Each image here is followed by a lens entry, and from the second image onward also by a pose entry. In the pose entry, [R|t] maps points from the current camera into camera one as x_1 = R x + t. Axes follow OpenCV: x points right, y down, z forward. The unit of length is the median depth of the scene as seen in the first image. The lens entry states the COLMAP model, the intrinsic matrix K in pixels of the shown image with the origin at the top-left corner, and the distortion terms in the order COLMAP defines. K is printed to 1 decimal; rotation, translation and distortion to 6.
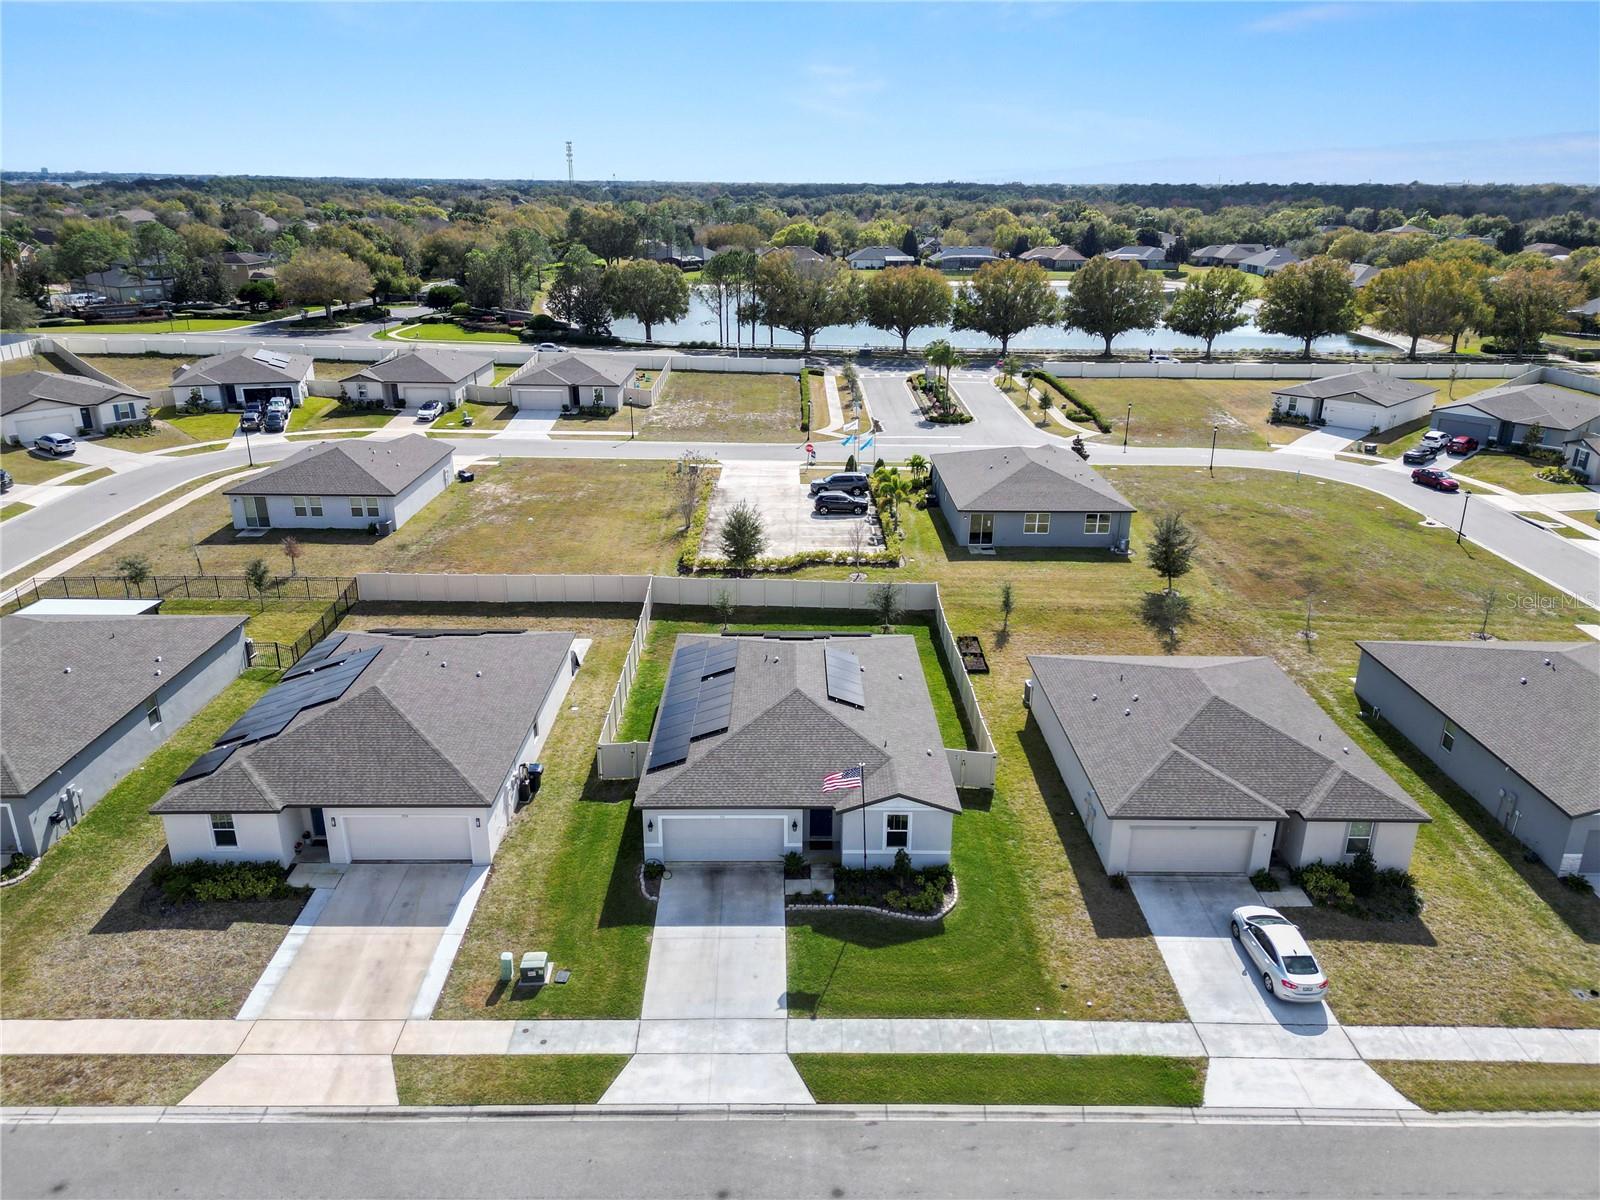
lens RADIAL K [[1111.4, 0, 800.0], [0, 1111.4, 600.0], [0, 0, 1]] dist [0.042832, -0.001806]
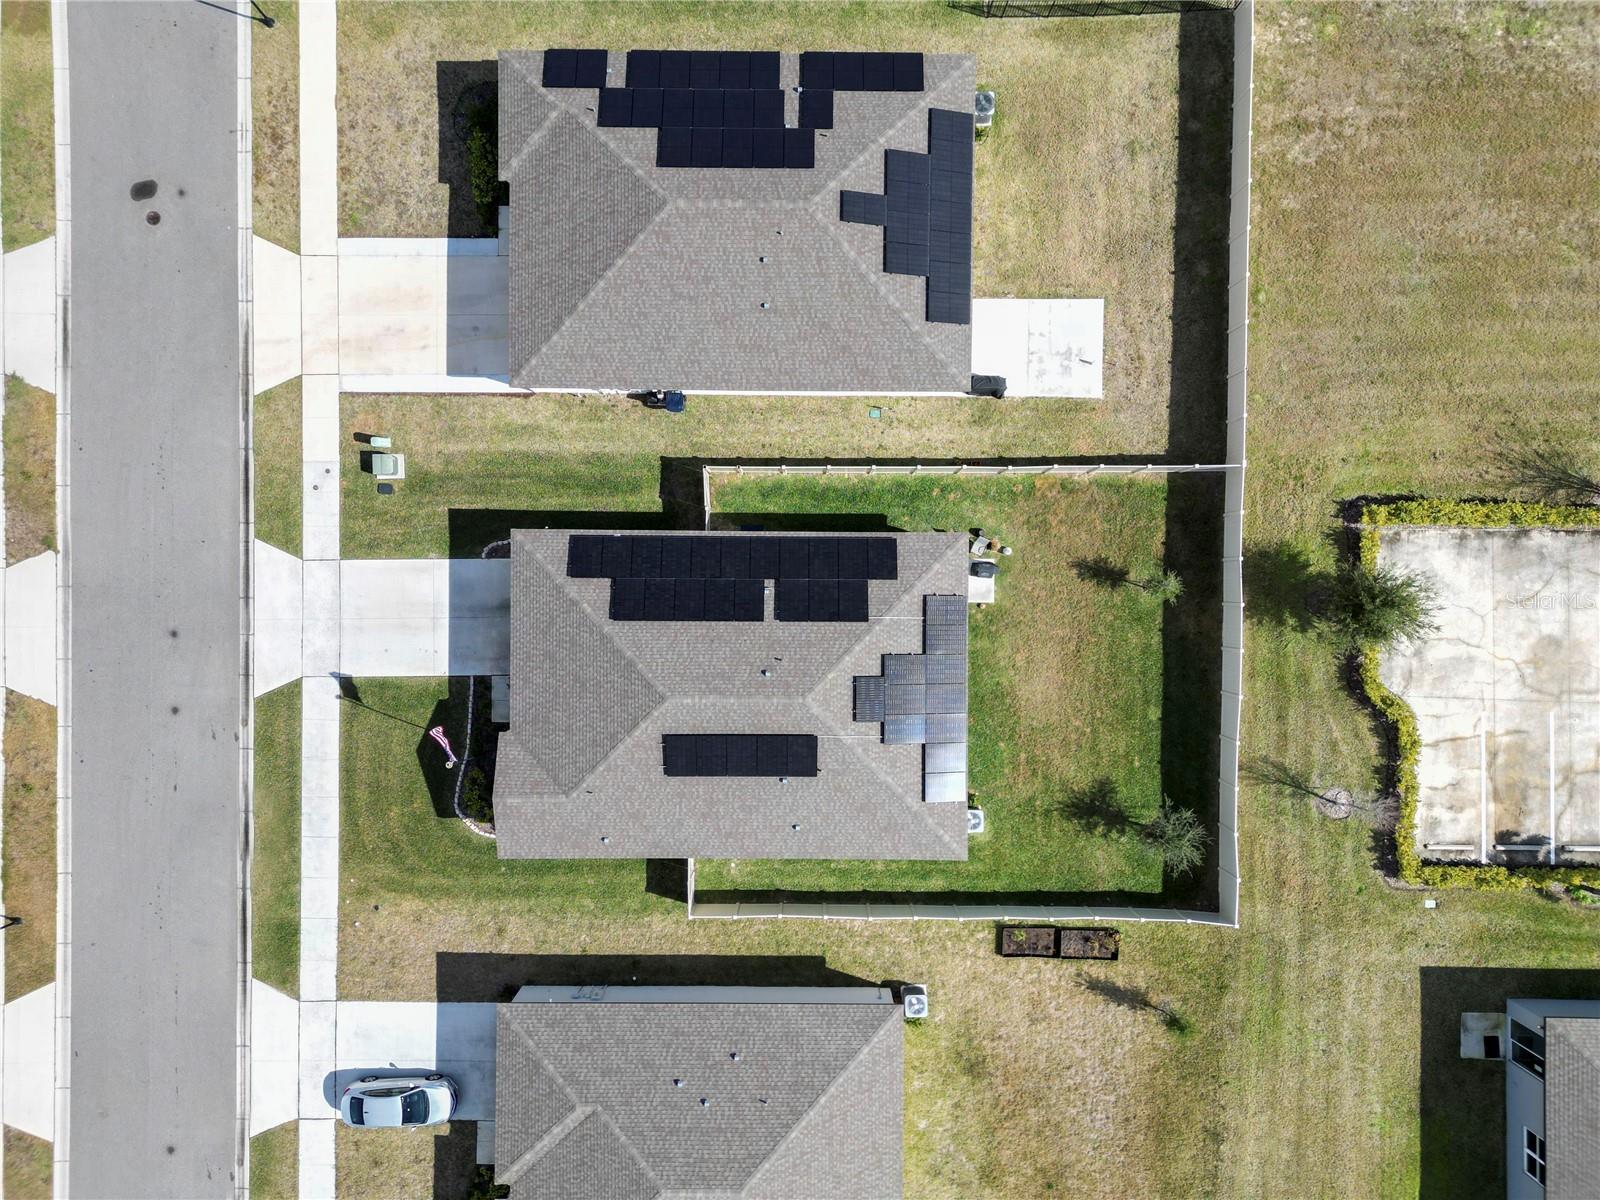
lens RADIAL K [[1111.4, 0, 800.0], [0, 1111.4, 600.0], [0, 0, 1]] dist [0.042832, -0.001806]
pose [[-0.013493, 0.999909, -0.000301, -0.100684], [-0.348231, -0.004416, 0.937398, -0.950536], [0.937312, 0.012753, 0.348259, 1.014793]]
